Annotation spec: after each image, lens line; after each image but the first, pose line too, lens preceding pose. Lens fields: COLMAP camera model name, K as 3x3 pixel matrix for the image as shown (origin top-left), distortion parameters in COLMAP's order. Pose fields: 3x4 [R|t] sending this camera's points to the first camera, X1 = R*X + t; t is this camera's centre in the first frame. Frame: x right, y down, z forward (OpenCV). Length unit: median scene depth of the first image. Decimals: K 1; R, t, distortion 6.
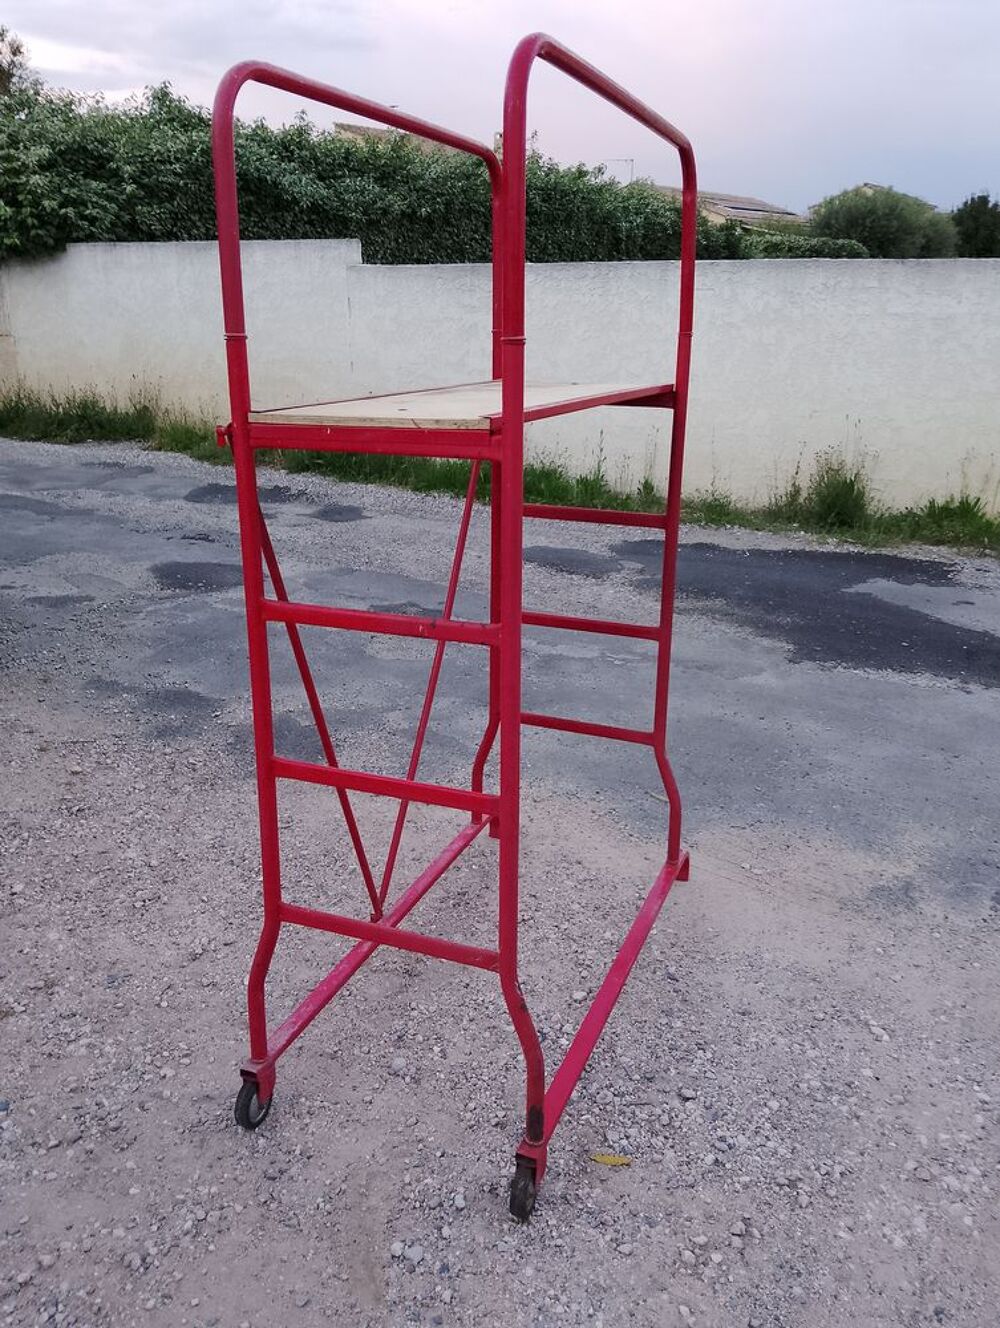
lens RADIAL K [[1067.8, 0, 502.9], [0, 1067.8, 662.7], [0, 0, 1]] dist [0.102882, -0.239666]
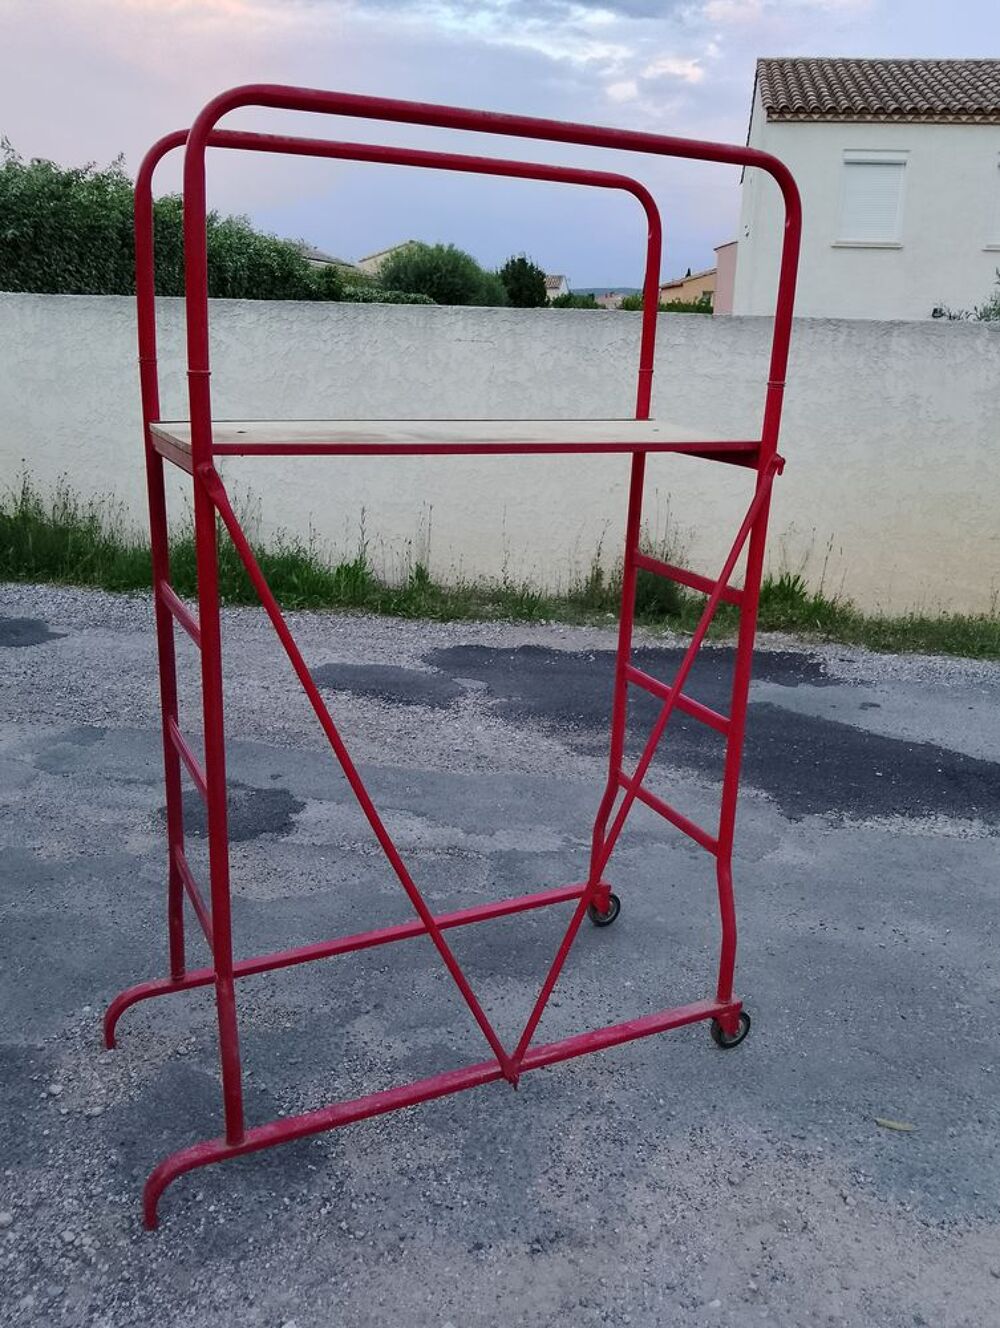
lens RADIAL K [[1089.2, 0, 503.3], [0, 1089.2, 666.4], [0, 0, 1]] dist [0.073527, -0.165866]
pose [[0.921887, -0.079679, 0.379178, -0.171342], [0.095702, 0.995131, -0.023566, -0.089372], [-0.375455, 0.058014, 0.925023, 0.271654]]
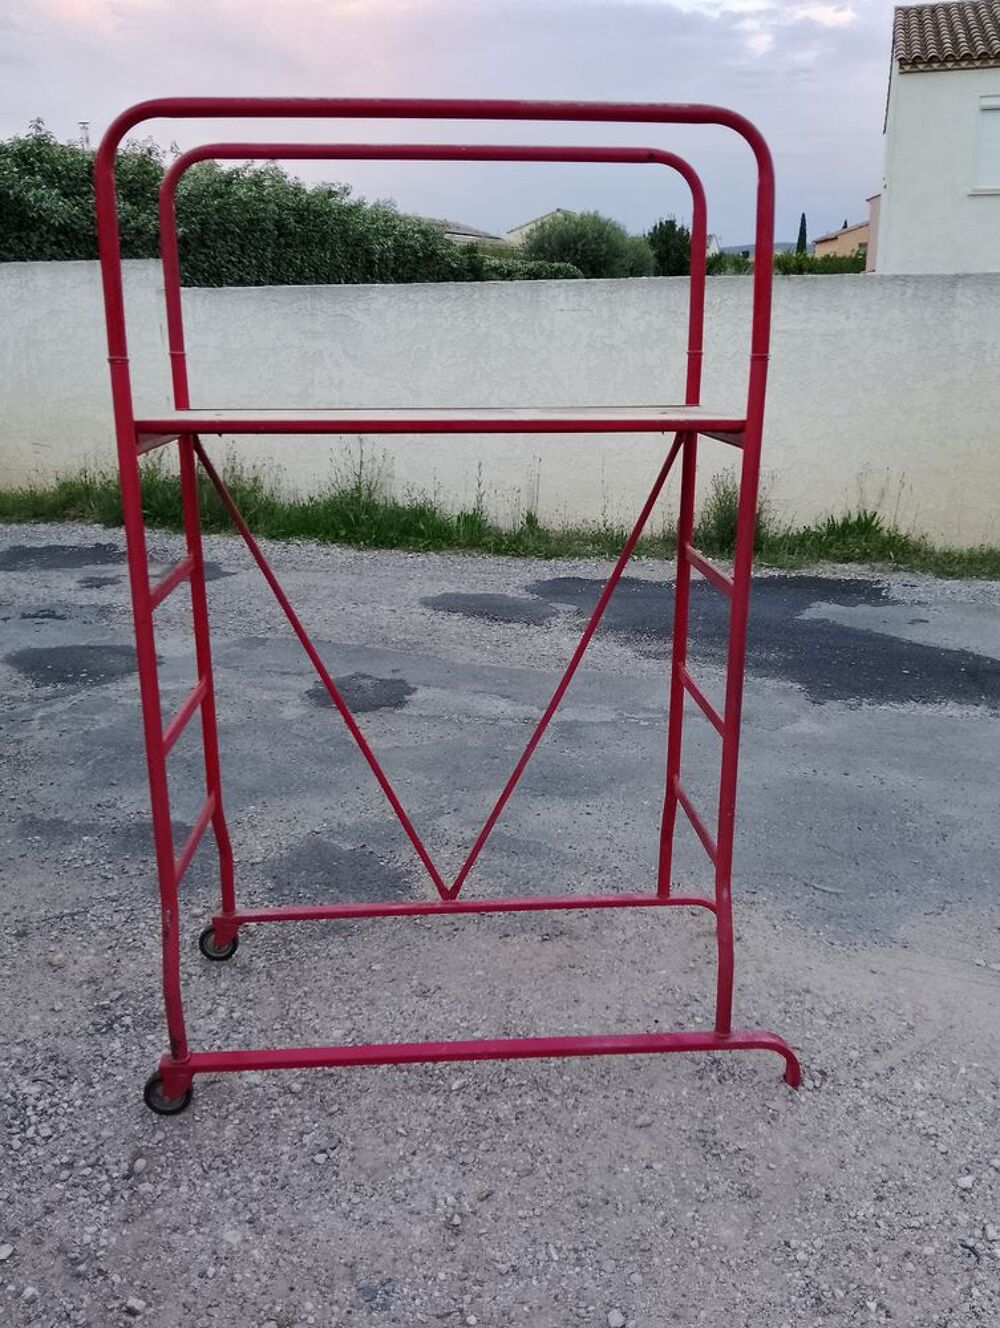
lens RADIAL K [[1085.9, 0, 500.0], [0, 1085.9, 664.0], [0, 0, 1]] dist [0.085626, -0.182651]
pose [[0.965675, -0.092429, 0.242750, -0.175960], [0.098324, 0.995079, -0.012253, -0.039685], [-0.240423, 0.035700, 0.970011, 0.119525]]
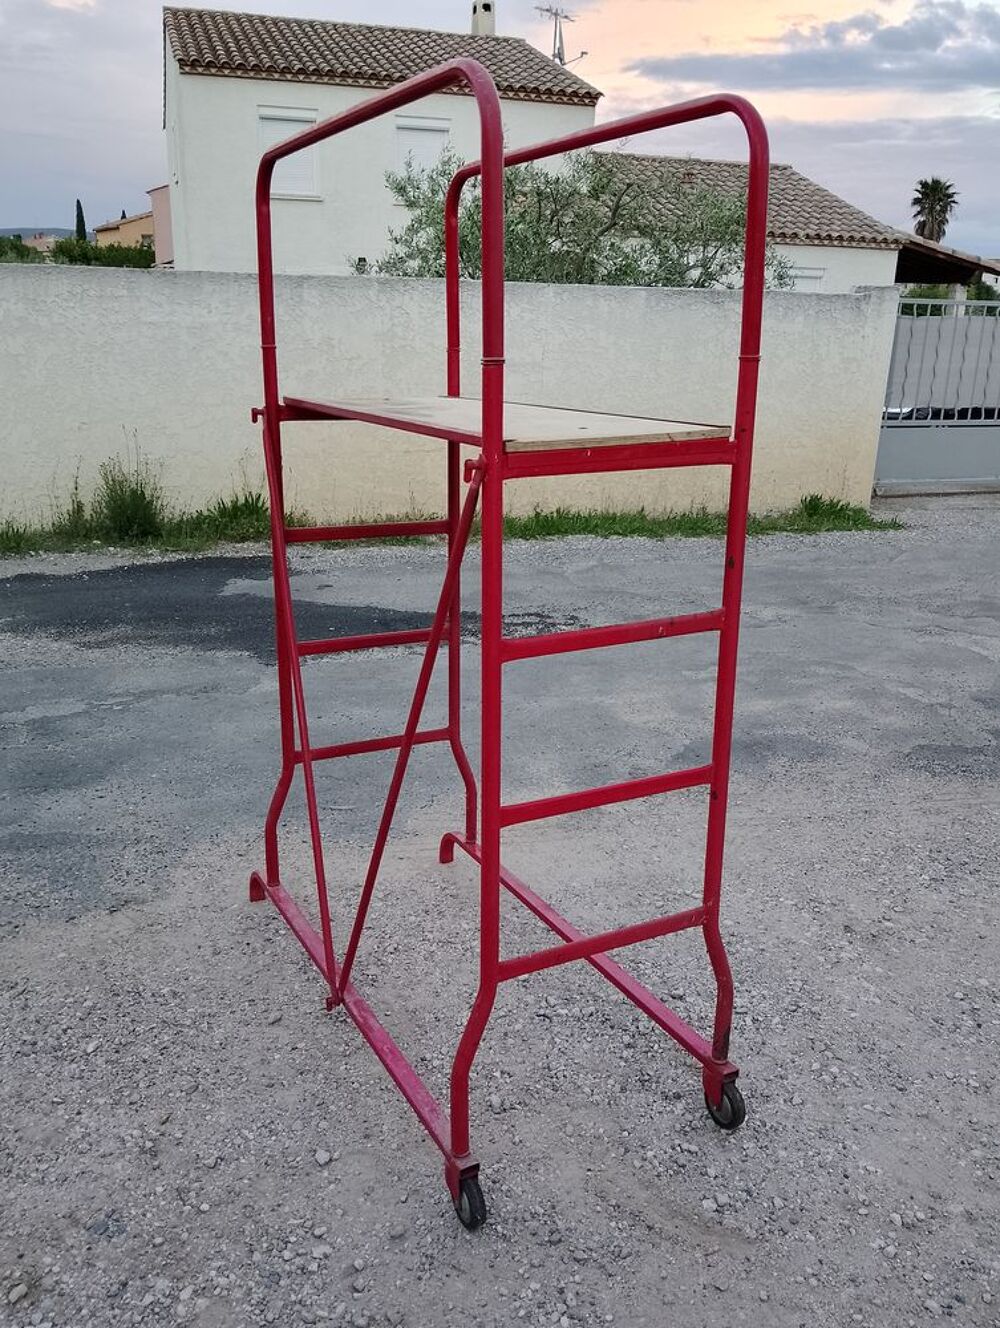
lens RADIAL K [[1089.2, 0, 503.3], [0, 1089.2, 666.4], [0, 0, 1]] dist [0.073527, -0.165866]
pose [[0.648861, -0.221483, 0.727959, -0.273137], [0.225760, 0.969658, 0.093791, -0.037287], [-0.726644, 0.103486, 0.679175, 0.106485]]
